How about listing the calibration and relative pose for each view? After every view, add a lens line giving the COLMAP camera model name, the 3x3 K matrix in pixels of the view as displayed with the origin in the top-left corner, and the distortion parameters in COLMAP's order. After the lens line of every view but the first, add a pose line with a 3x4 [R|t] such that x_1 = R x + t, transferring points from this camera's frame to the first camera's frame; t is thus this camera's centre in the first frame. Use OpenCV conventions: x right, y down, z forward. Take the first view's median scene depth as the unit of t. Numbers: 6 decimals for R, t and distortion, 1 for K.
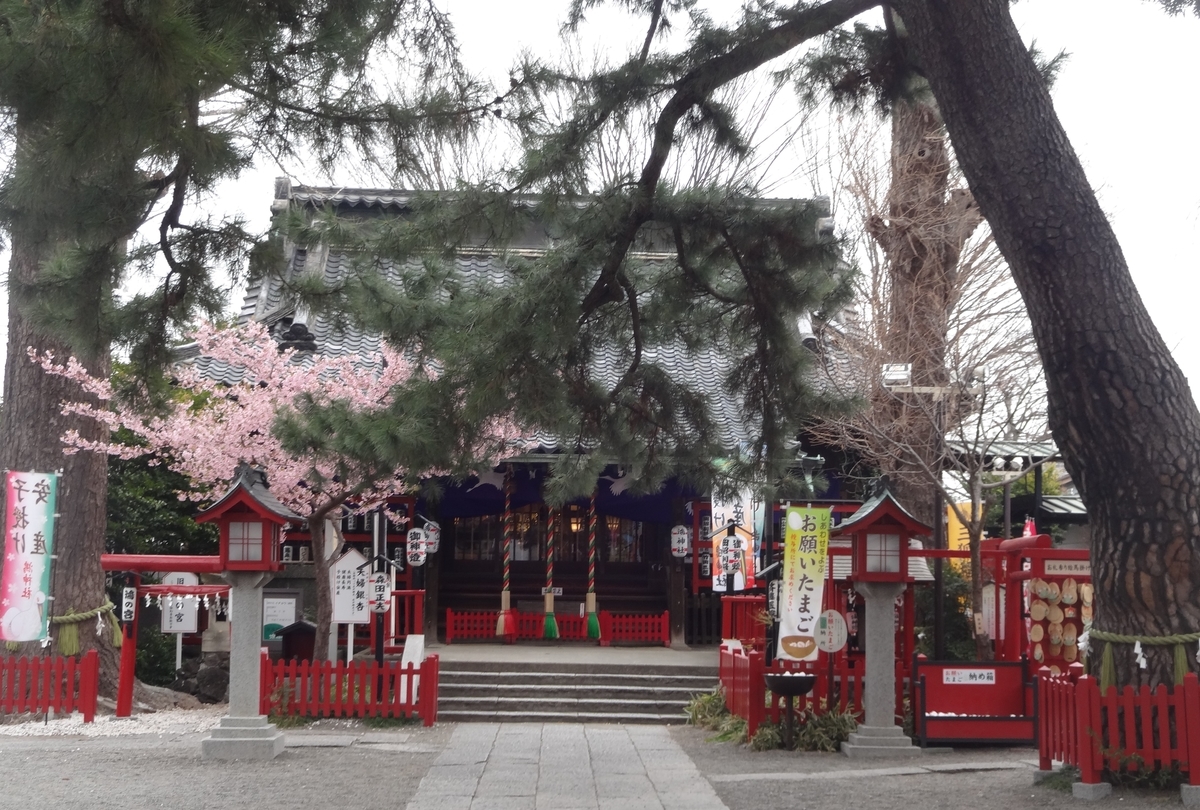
lens RADIAL K [[1854.5, 0, 600.0], [0, 1854.5, 405.0], [0, 0, 1]] dist [-0.017267, 0.041448]
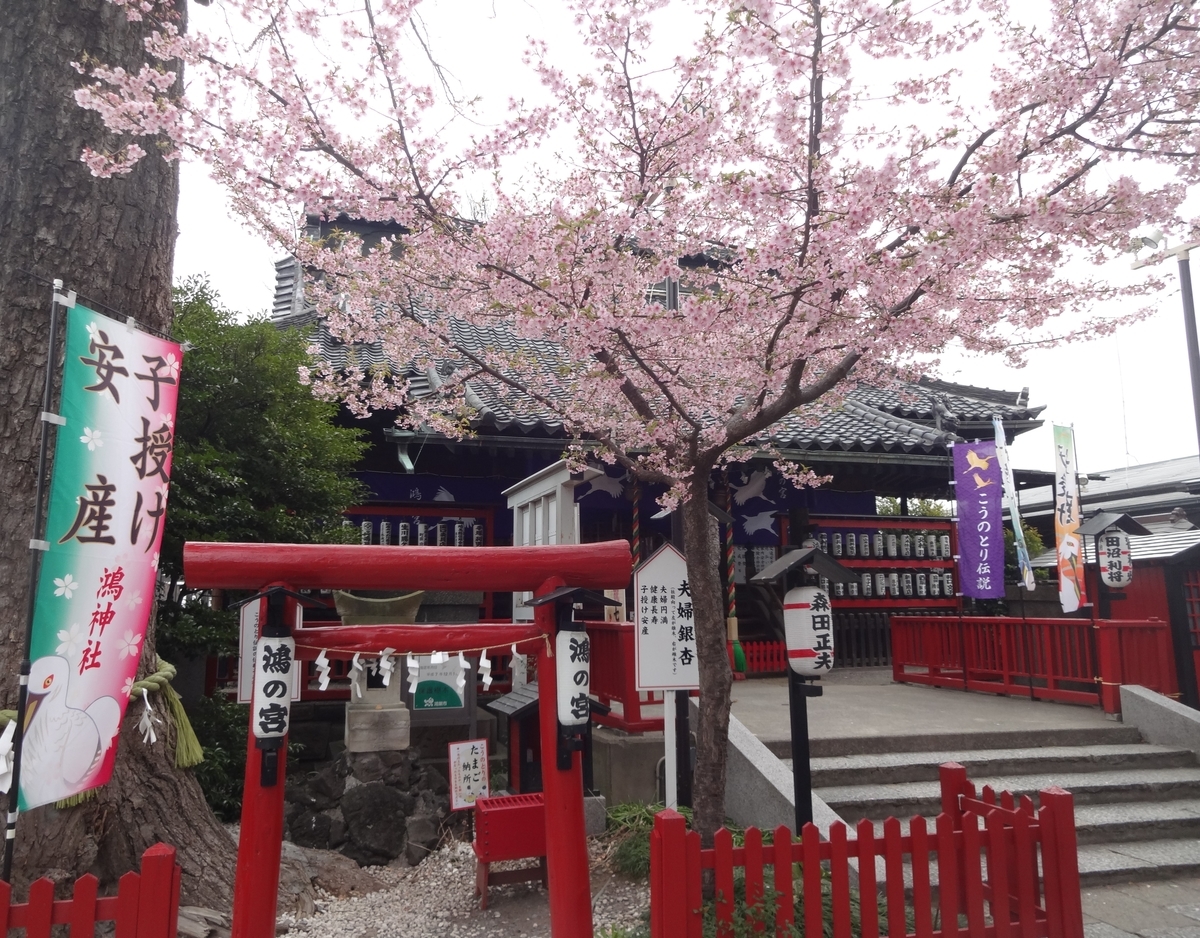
lens RADIAL K [[965.3, 0, 596.5], [0, 965.3, 453.5], [0, 0, 1]] dist [-0.004963, 0.008454]
pose [[0.971864, 0.019327, 0.234750, -0.172074], [-0.005149, 0.998133, -0.060857, 0.054107], [-0.235488, 0.057936, 0.970149, 0.583980]]
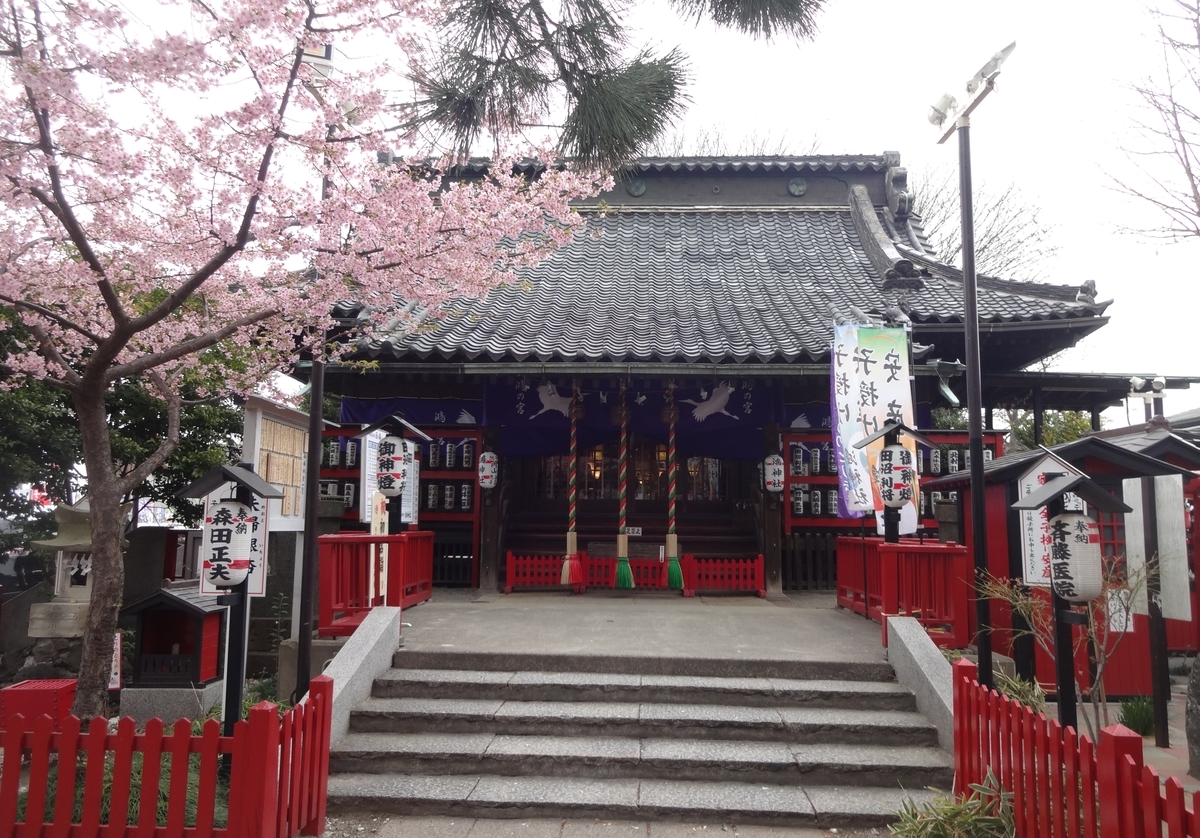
lens RADIAL K [[931.4, 0, 600.0], [0, 931.4, 419.0], [0, 0, 1]] dist [-0.008047, -0.004060]
pose [[0.996076, -0.012428, -0.087624, 0.000377], [0.011190, 0.999831, -0.014602, 0.055050], [0.087791, 0.013564, 0.996047, 0.575958]]
